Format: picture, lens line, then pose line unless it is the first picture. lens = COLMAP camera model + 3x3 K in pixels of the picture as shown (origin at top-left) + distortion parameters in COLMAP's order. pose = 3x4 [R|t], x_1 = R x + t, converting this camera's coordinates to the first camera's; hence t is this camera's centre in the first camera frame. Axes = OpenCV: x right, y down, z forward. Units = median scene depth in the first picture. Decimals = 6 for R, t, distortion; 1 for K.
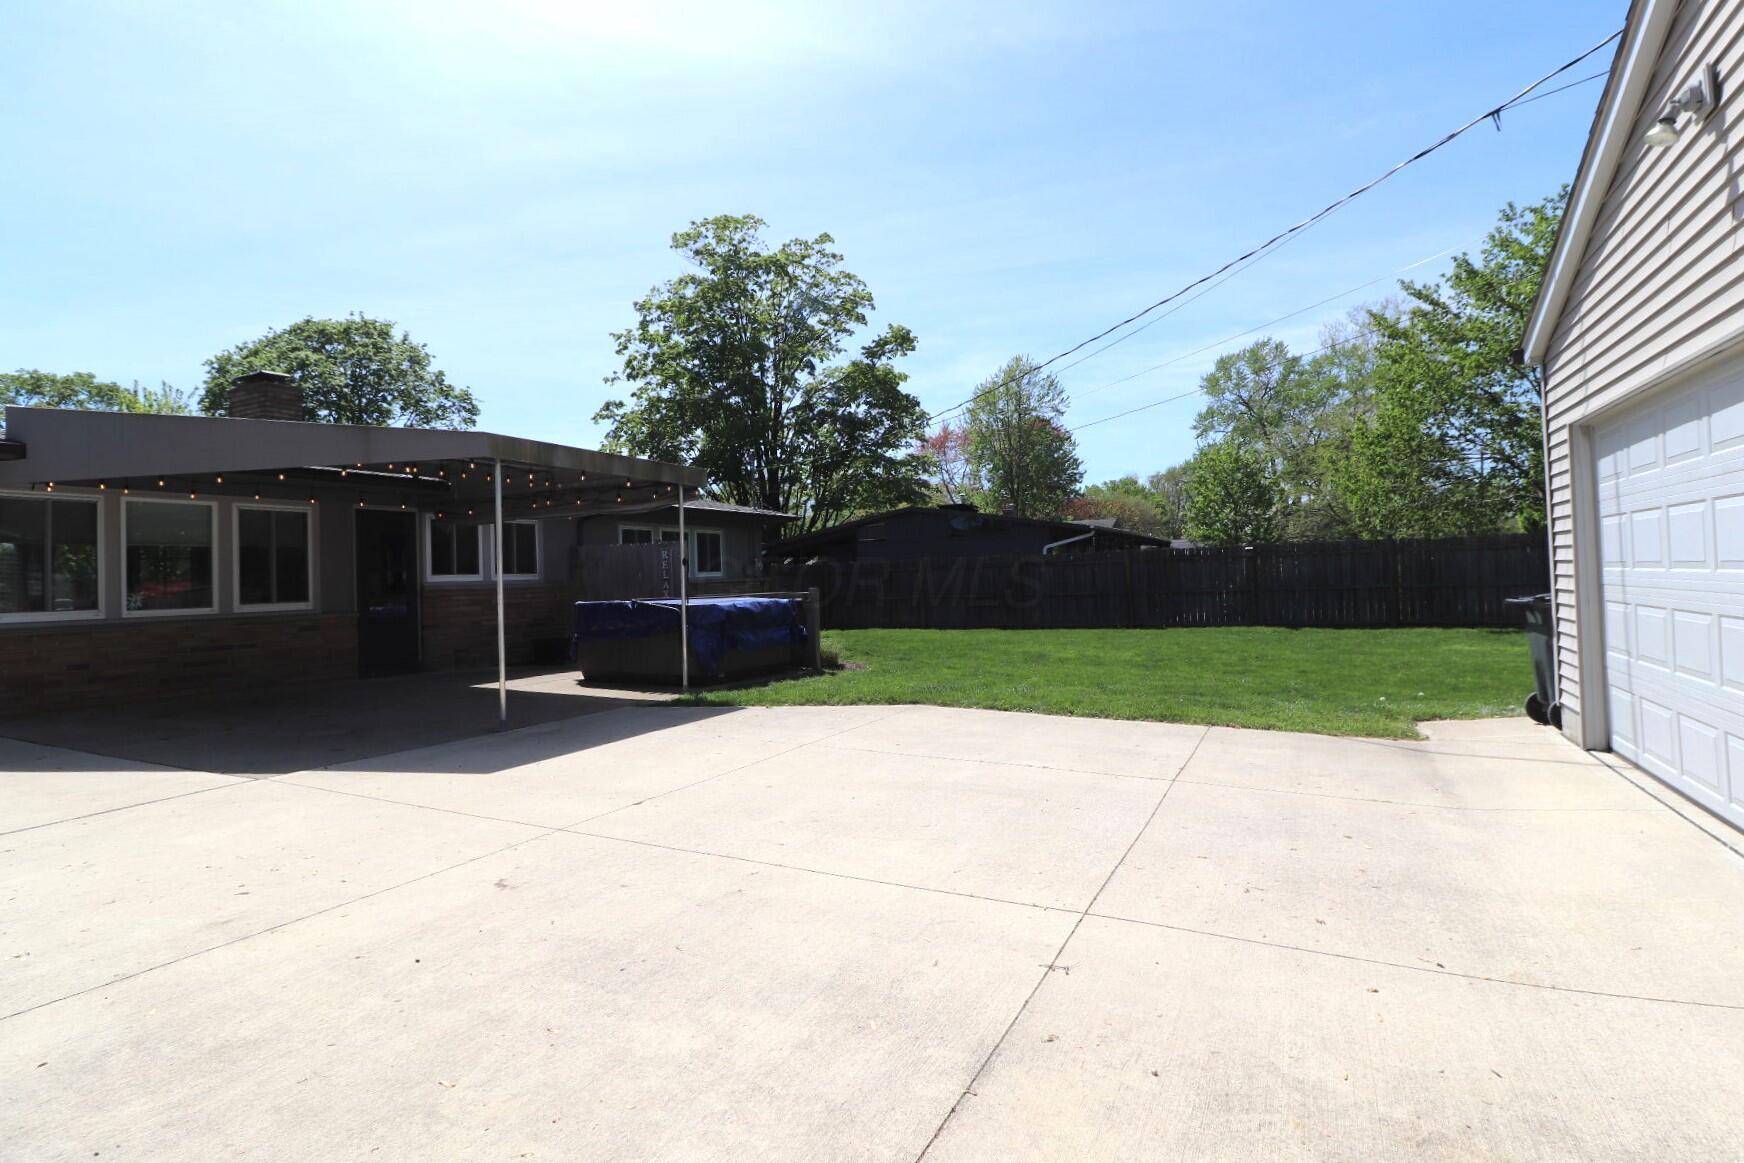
lens RADIAL K [[843.4, 0, 872.0], [0, 843.4, 581.5], [0, 0, 1]] dist [-0.001178, -0.000357]
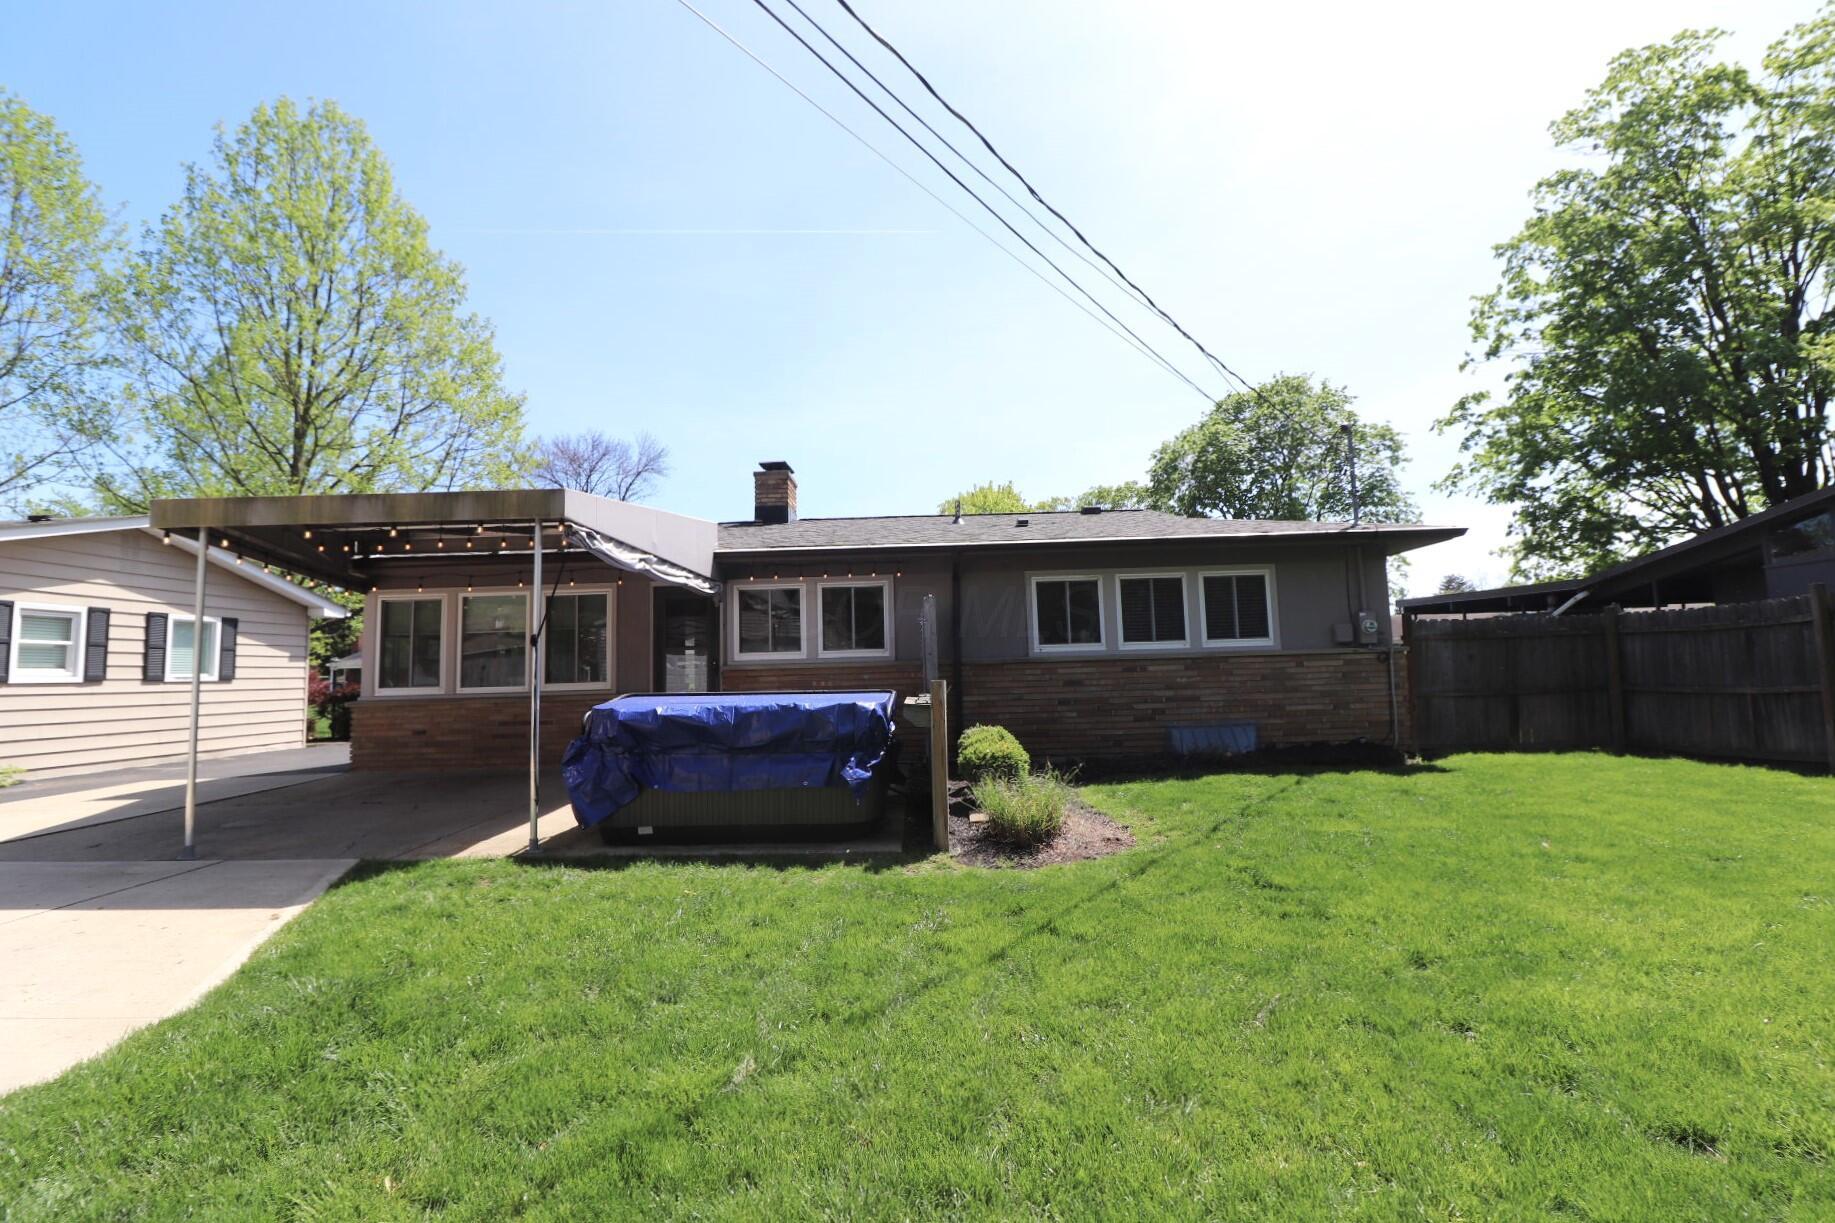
lens RADIAL K [[857.0, 0, 917.5], [0, 857.0, 611.5], [0, 0, 1]] dist [-0.000211, -0.000257]
pose [[0.458882, -0.041922, -0.887508, 0.124080], [0.012463, 0.999092, -0.040748, -0.004219], [0.888410, 0.007637, 0.458987, 0.242519]]
